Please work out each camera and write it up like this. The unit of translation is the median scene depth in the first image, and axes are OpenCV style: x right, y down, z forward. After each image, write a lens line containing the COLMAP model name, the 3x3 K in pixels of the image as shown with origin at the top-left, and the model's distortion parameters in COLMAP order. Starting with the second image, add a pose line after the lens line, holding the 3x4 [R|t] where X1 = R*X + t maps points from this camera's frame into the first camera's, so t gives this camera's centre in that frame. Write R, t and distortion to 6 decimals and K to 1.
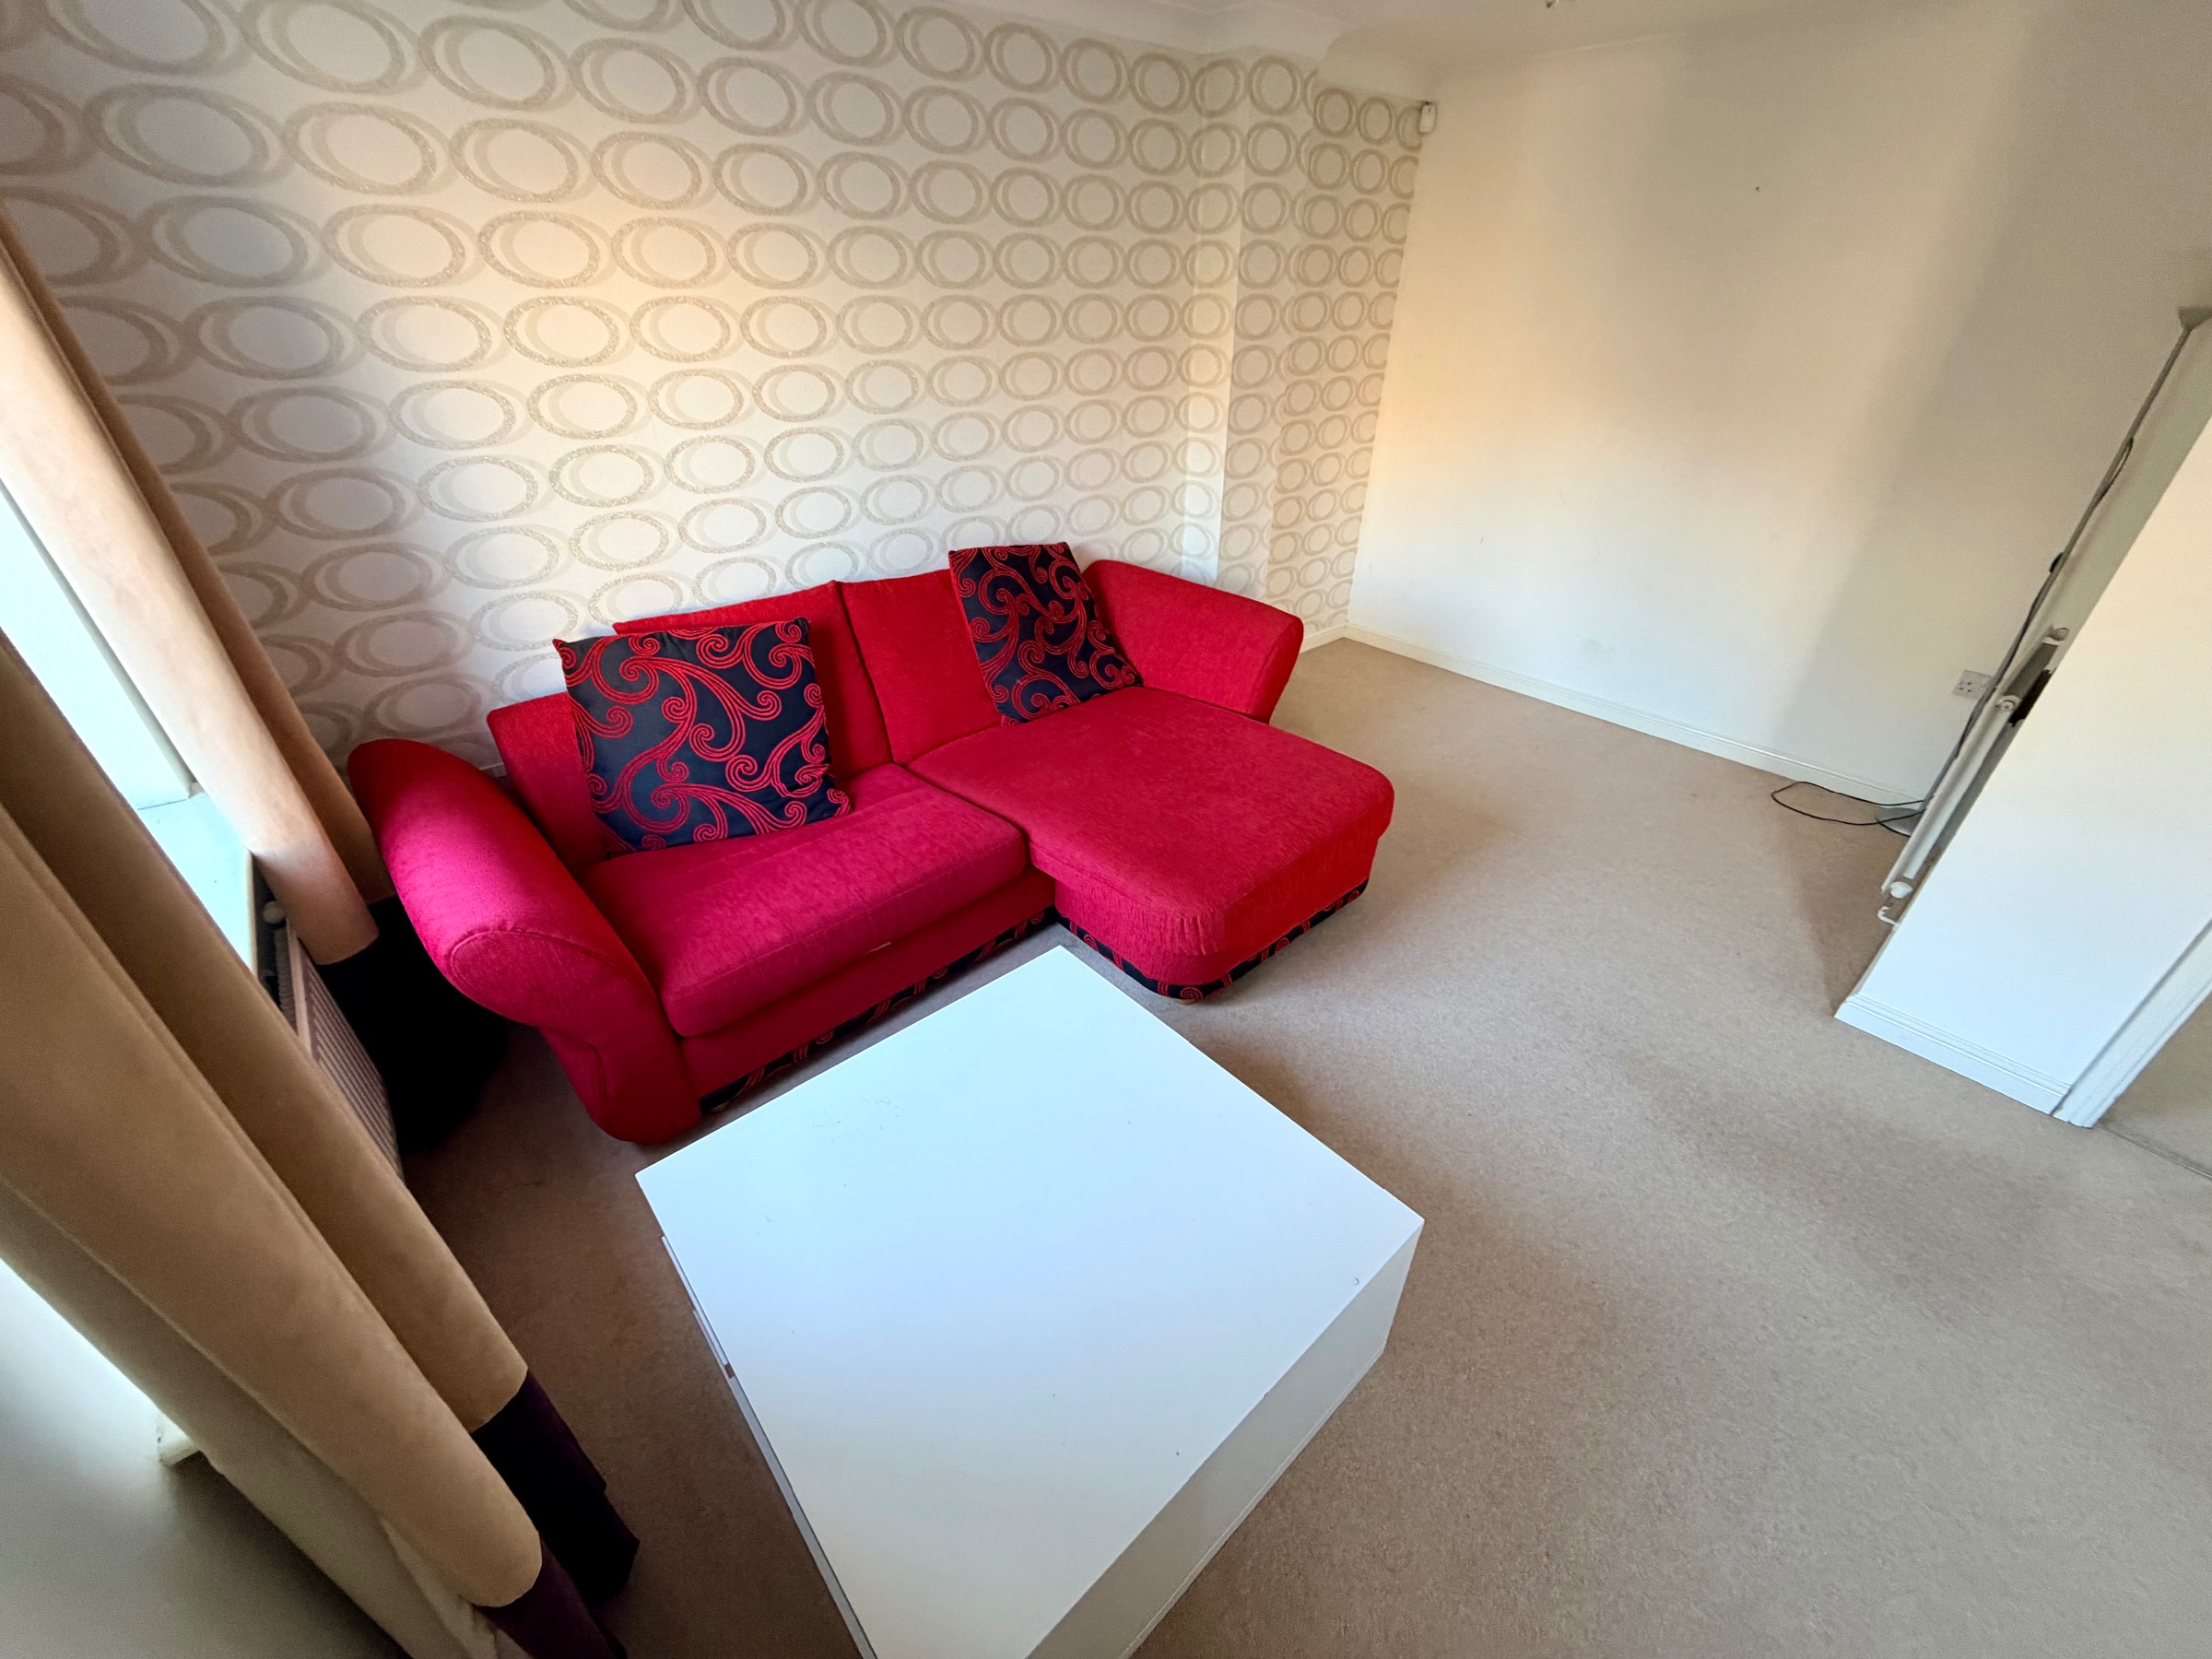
lens RADIAL K [[881.5, 0, 1114.5], [0, 881.5, 832.2], [0, 0, 1]] dist [0.002792, 0.000500]
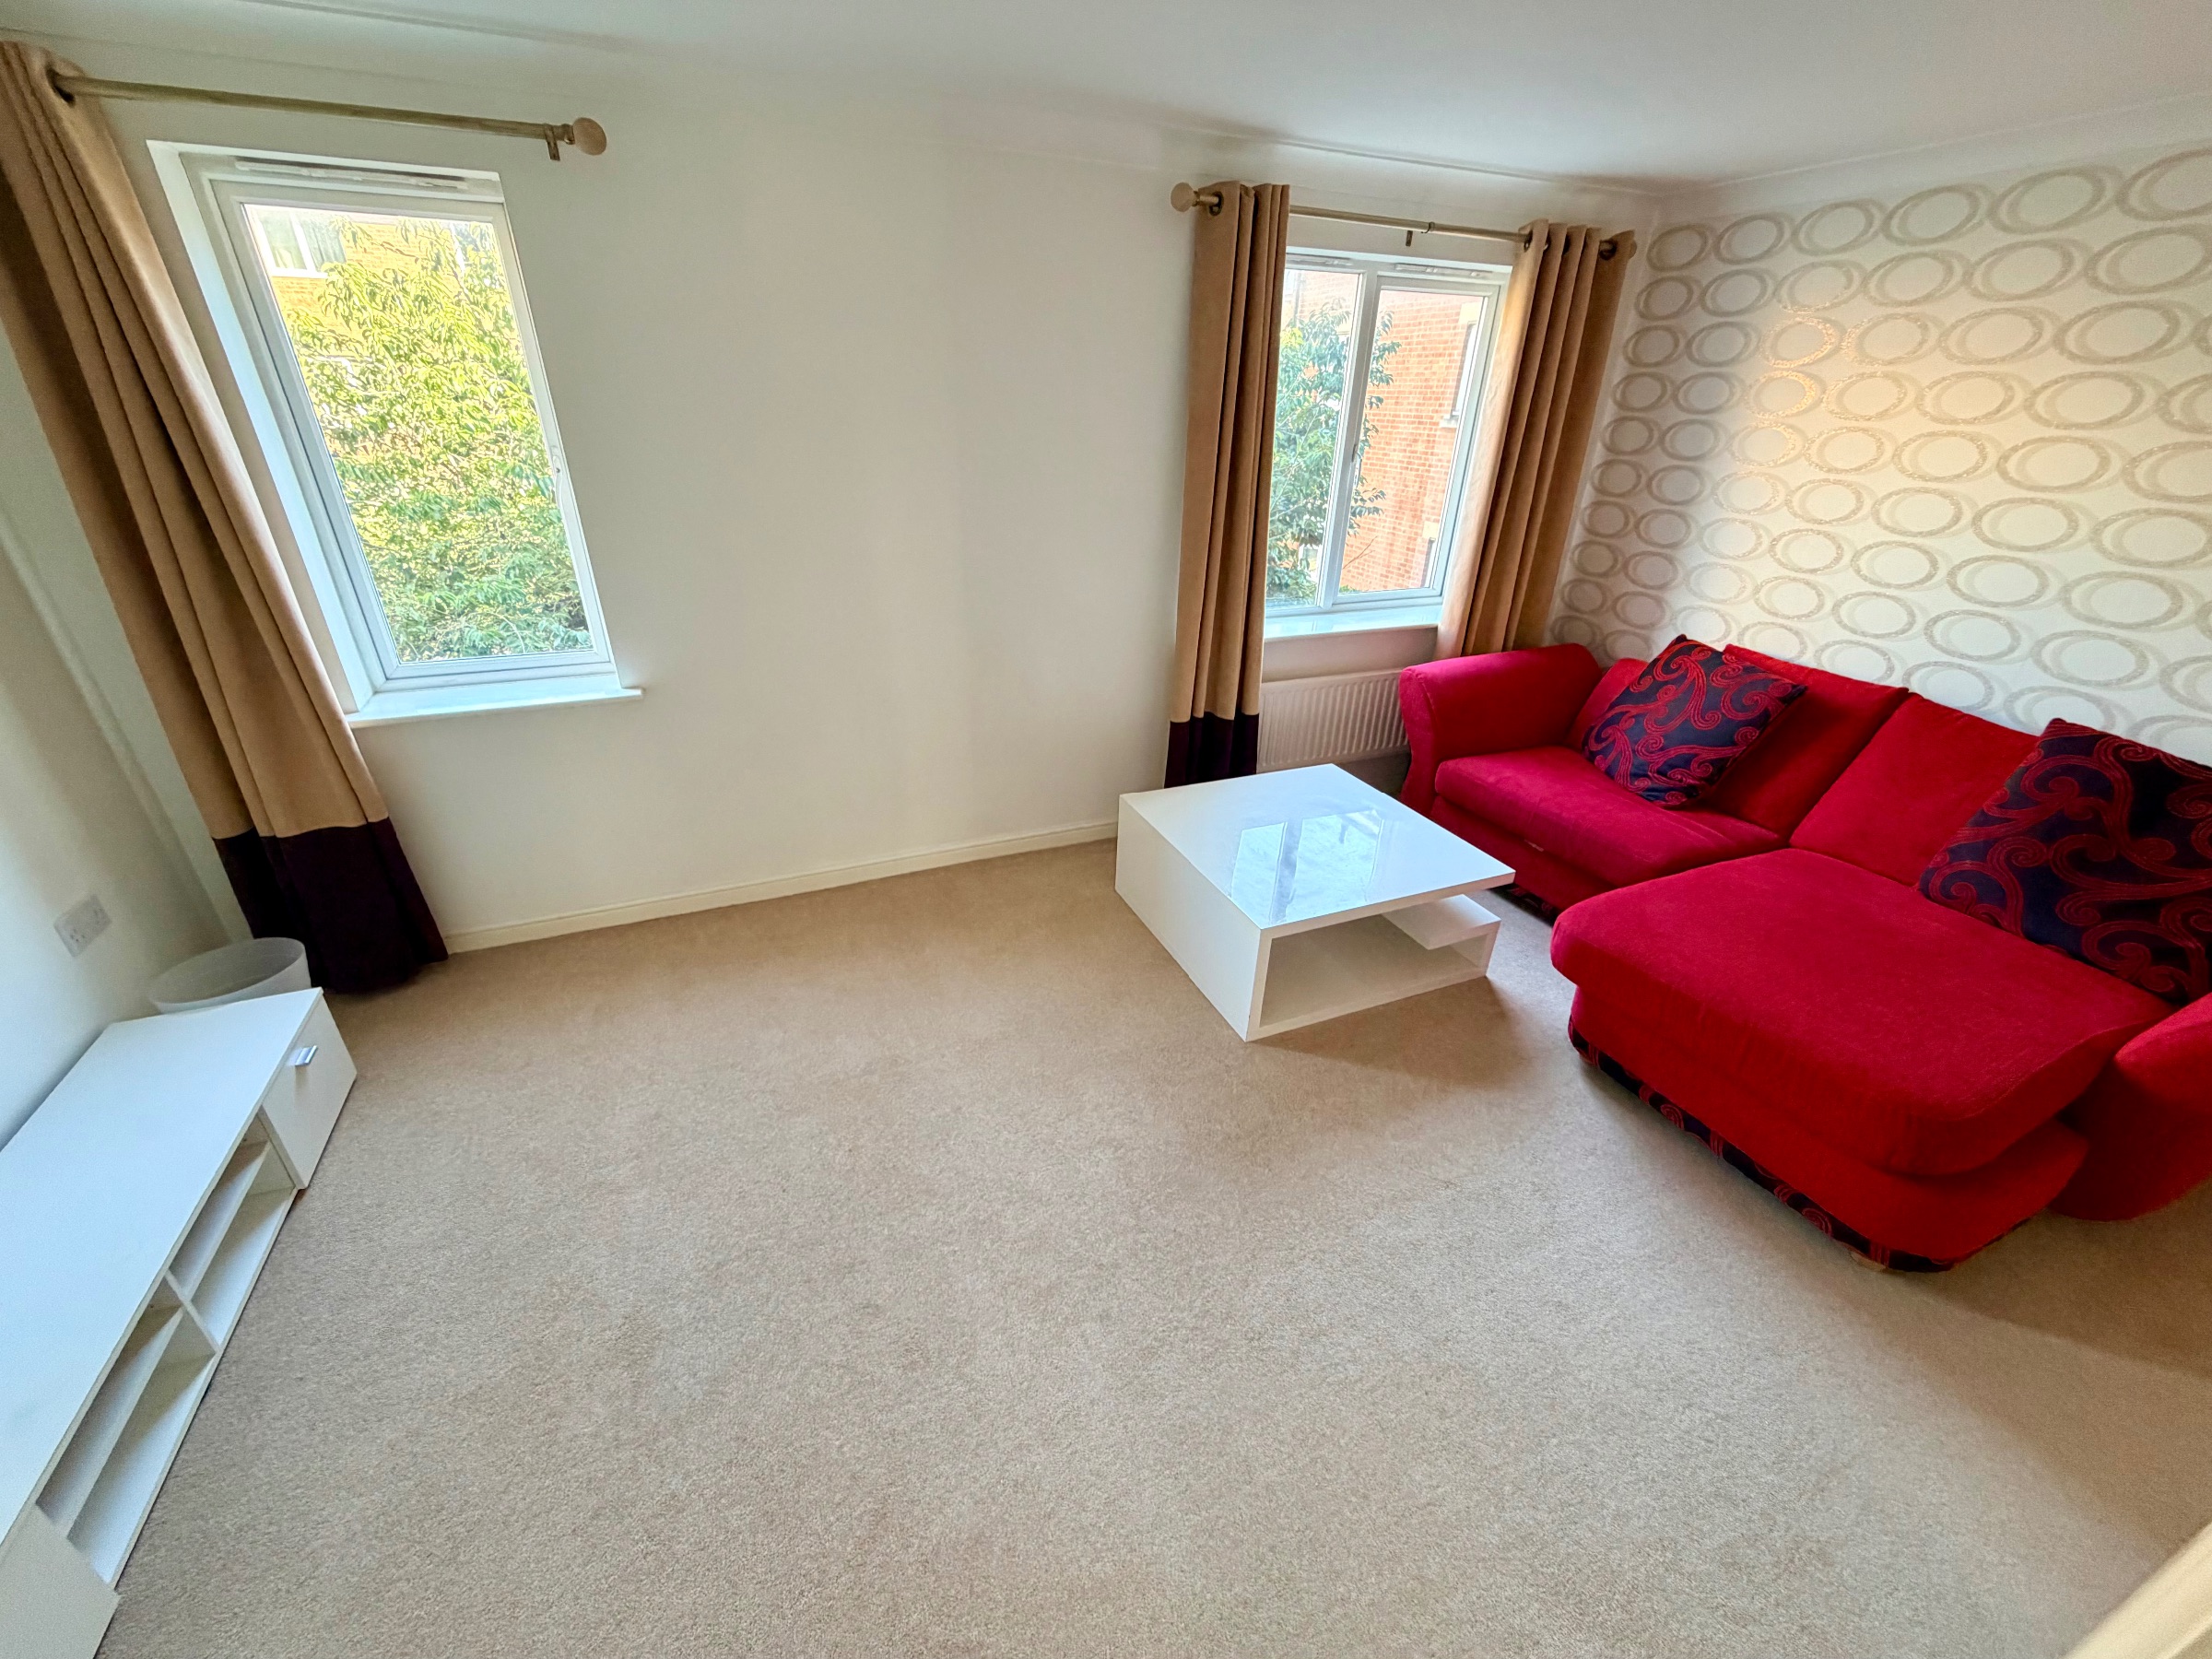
lens RADIAL K [[881.5, 0, 1106.0], [0, 881.5, 826.8], [0, 0, 1]] dist [0.002792, 0.000500]
pose [[-0.270995, 0.426585, -0.862894, 1.001252], [-0.533327, 0.679724, 0.503525, -0.211850], [0.801326, 0.596658, 0.043307, 0.314493]]
